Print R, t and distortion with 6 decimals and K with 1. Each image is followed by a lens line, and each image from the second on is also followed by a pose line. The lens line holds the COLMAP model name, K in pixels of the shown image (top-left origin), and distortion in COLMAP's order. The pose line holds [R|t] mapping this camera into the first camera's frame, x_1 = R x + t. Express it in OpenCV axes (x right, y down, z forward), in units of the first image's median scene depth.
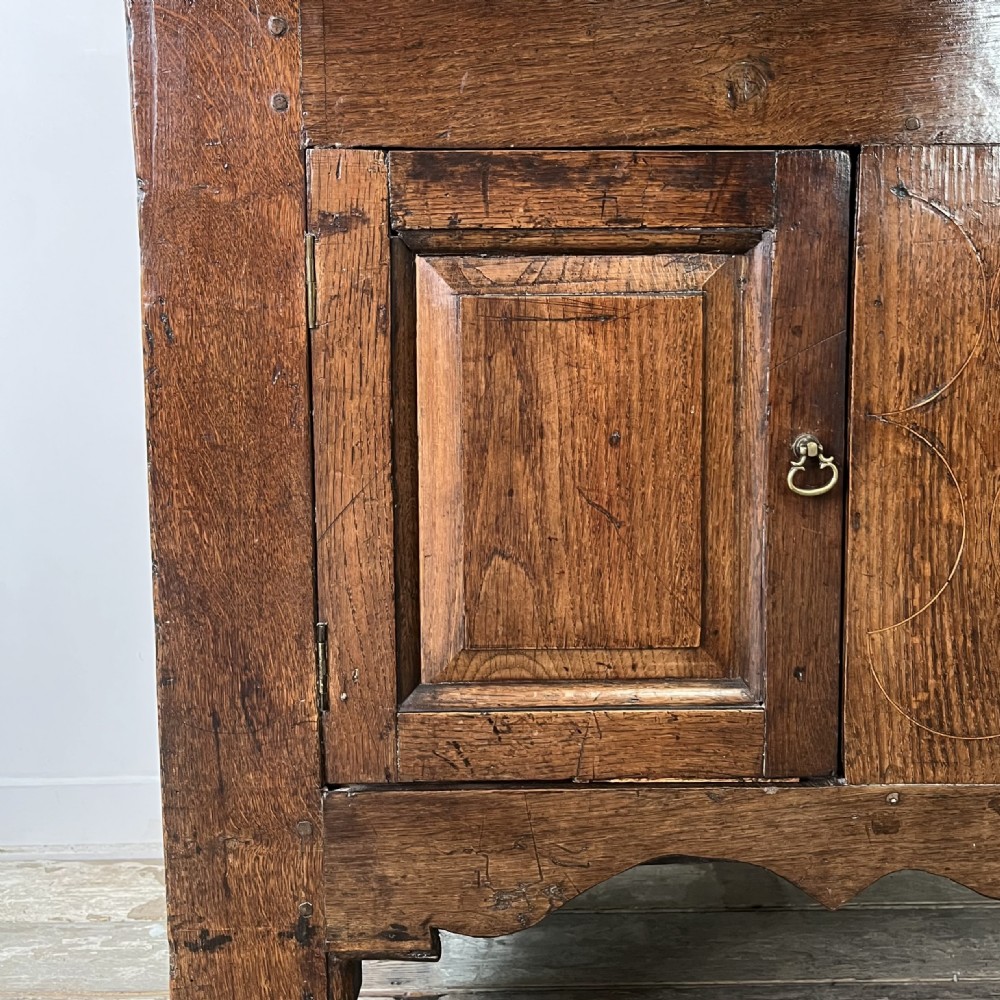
lens RADIAL K [[1071.1, 0, 564.3], [0, 1071.1, 395.5], [0, 0, 1]] dist [0.031177, 0.000000]
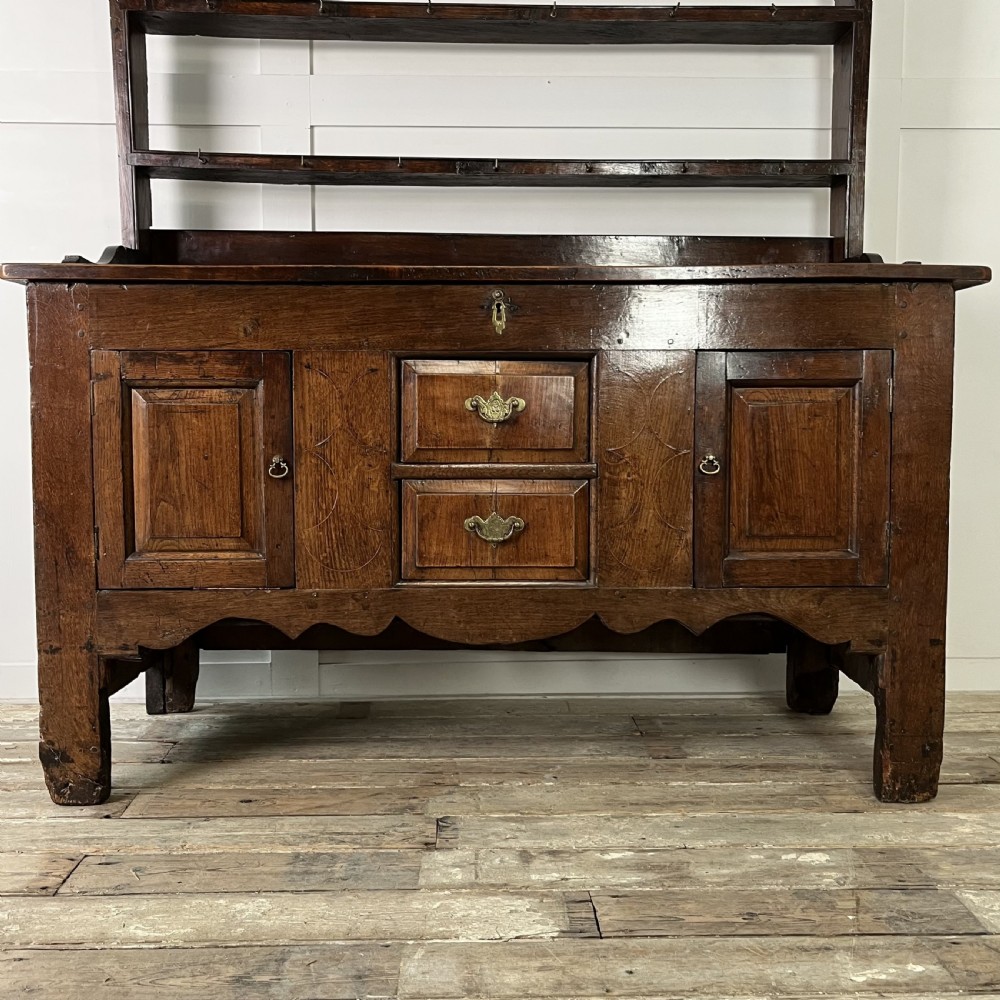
lens RADIAL K [[1071.1, 0, 508.0], [0, 1071.1, 478.4], [0, 0, 1]] dist [0.031177, 0.000000]
pose [[0.999984, 0.004126, 0.003765, 0.781488], [-0.003961, 0.999076, -0.042804, 0.203250], [-0.003938, 0.042788, 0.999076, -1.668093]]
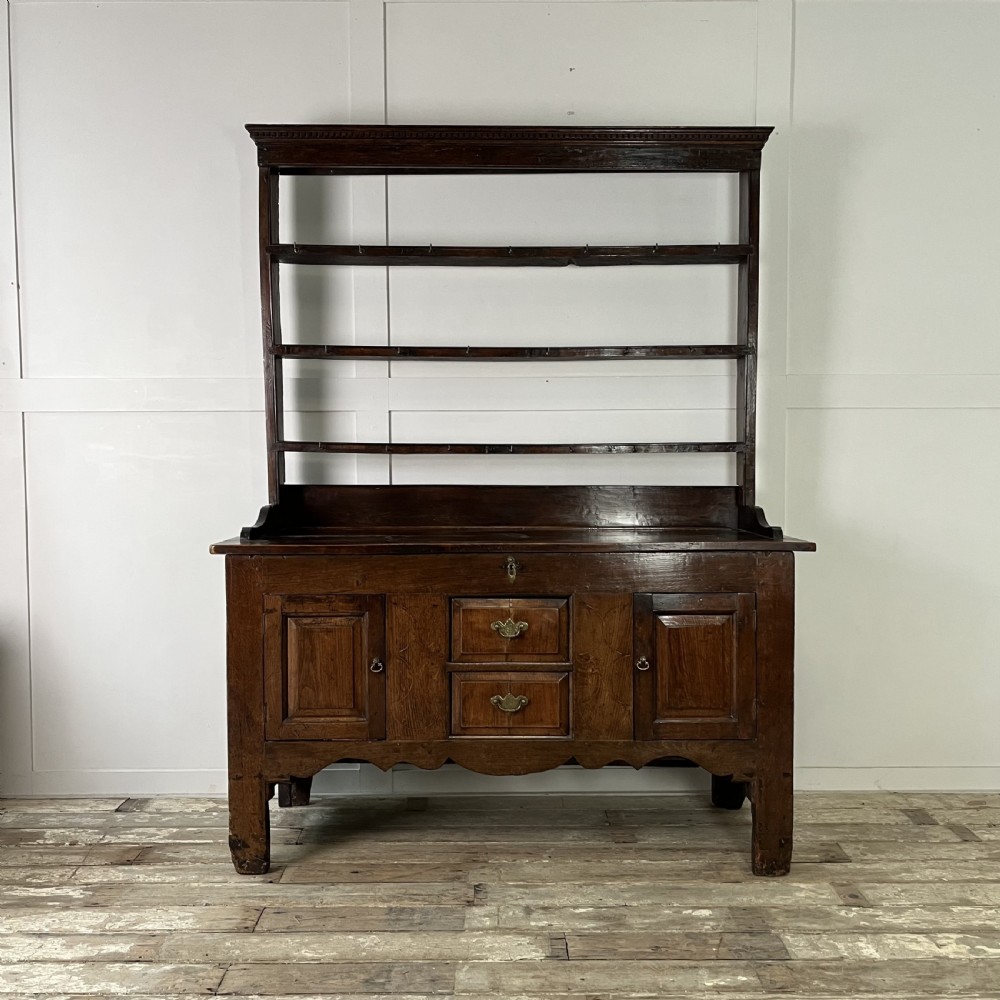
lens RADIAL K [[1001.4, 0, 507.7], [0, 1001.4, 504.3], [0, 0, 1]] dist [0.029638, 0.000000]
pose [[0.999744, 0.001223, -0.022608, 0.841010], [-0.002771, 0.997641, -0.068596, -0.306205], [0.022471, 0.068641, 0.997388, -3.067531]]
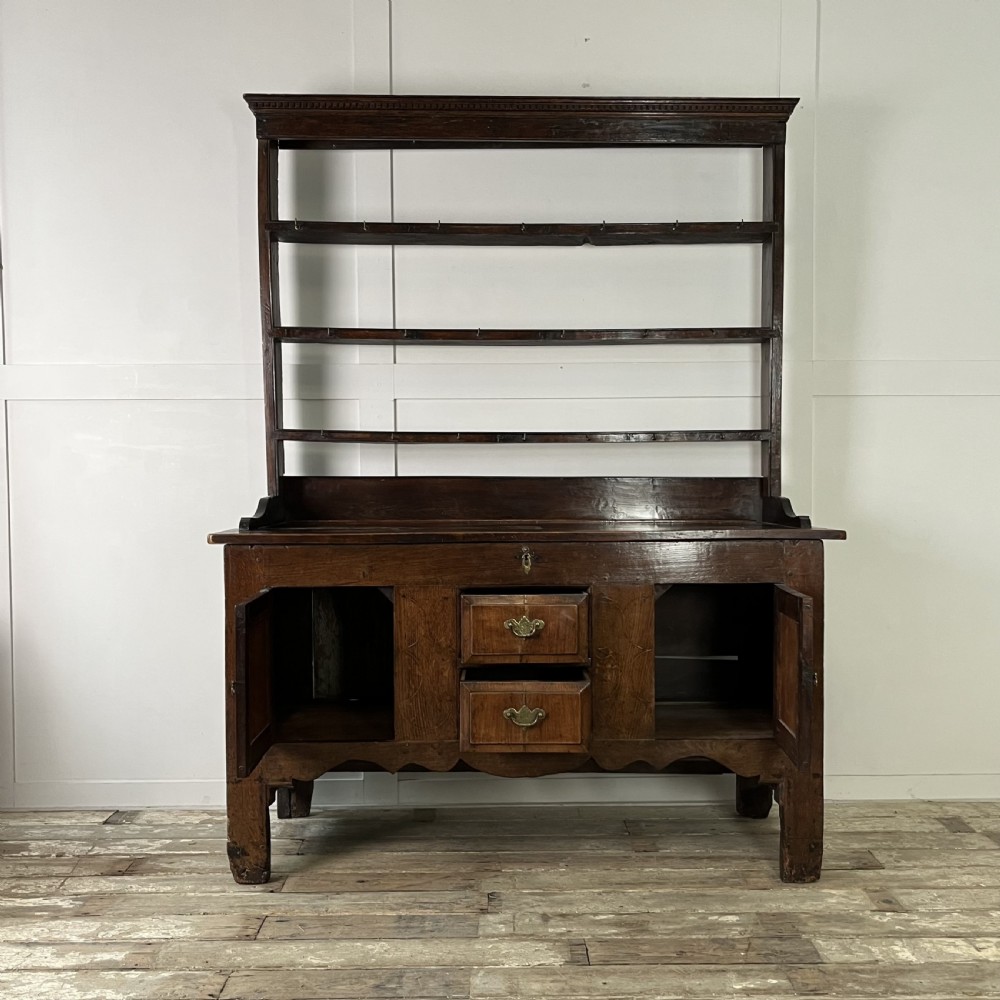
lens RADIAL K [[1071.1, 0, 520.6], [0, 1071.1, 514.3], [0, 0, 1]] dist [0.031177, 0.000000]
pose [[0.999919, -0.000639, -0.012722, 0.795757], [-0.000364, 0.996903, -0.078642, -0.173240], [0.012733, 0.078640, 0.996822, -3.119917]]
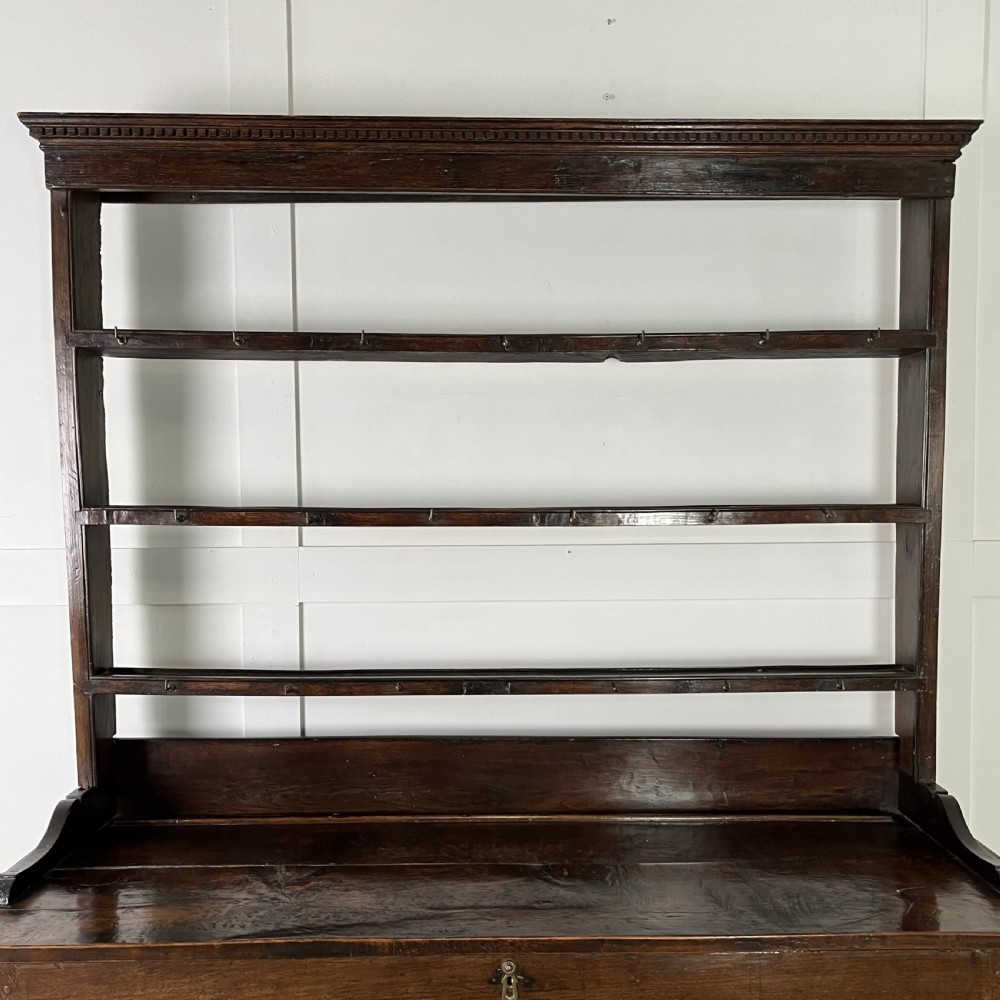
lens RADIAL K [[1092.8, 0, 522.8], [0, 1092.8, 545.0], [0, 0, 1]] dist [0.028959, 0.000000]
pose [[0.999960, -0.001752, -0.008764, 0.815510], [0.001186, 0.997932, -0.064268, -1.072169], [0.008858, 0.064255, 0.997894, -1.345319]]
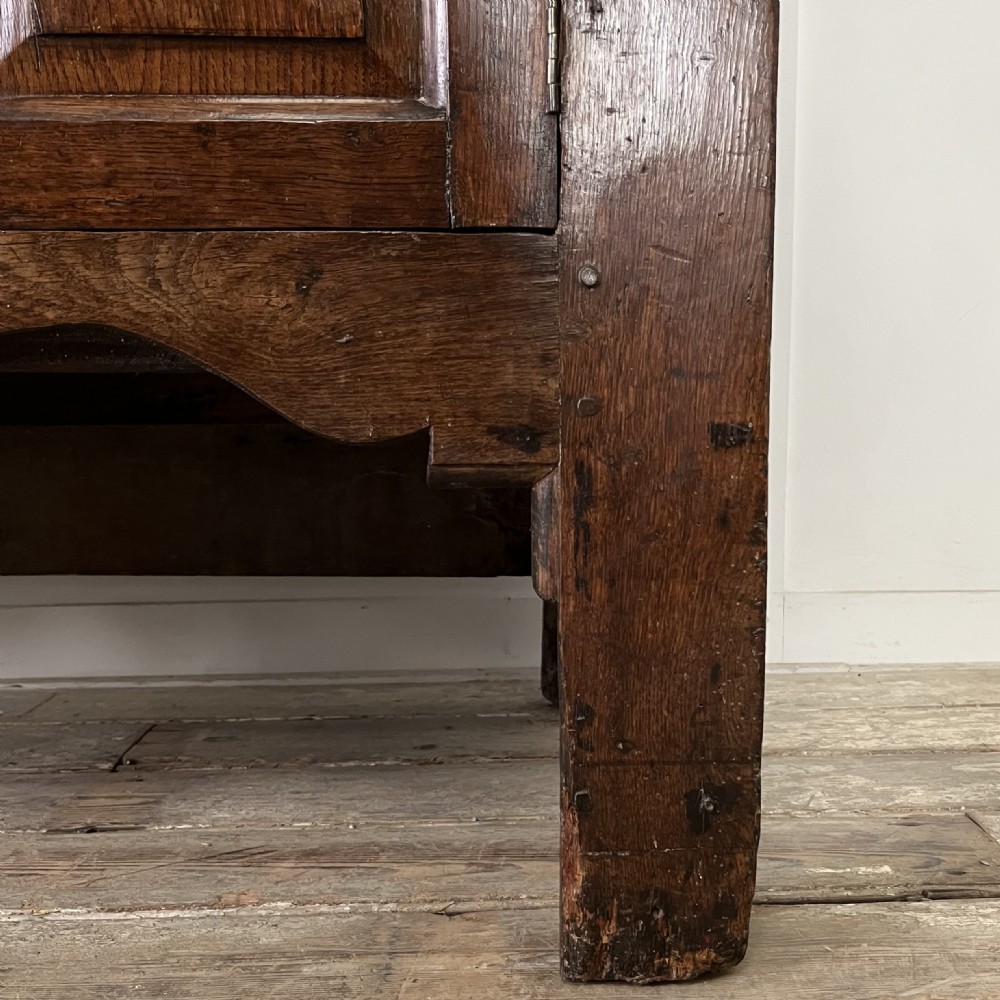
lens RADIAL K [[1193.4, 0, 582.2], [0, 1193.4, 553.4], [0, 0, 1]] dist [0.025086, 0.000000]
pose [[0.999752, -0.001969, 0.022196, 1.743636], [0.001553, 0.999823, 0.018749, 0.562591], [-0.022229, -0.018710, 0.999578, 0.201903]]
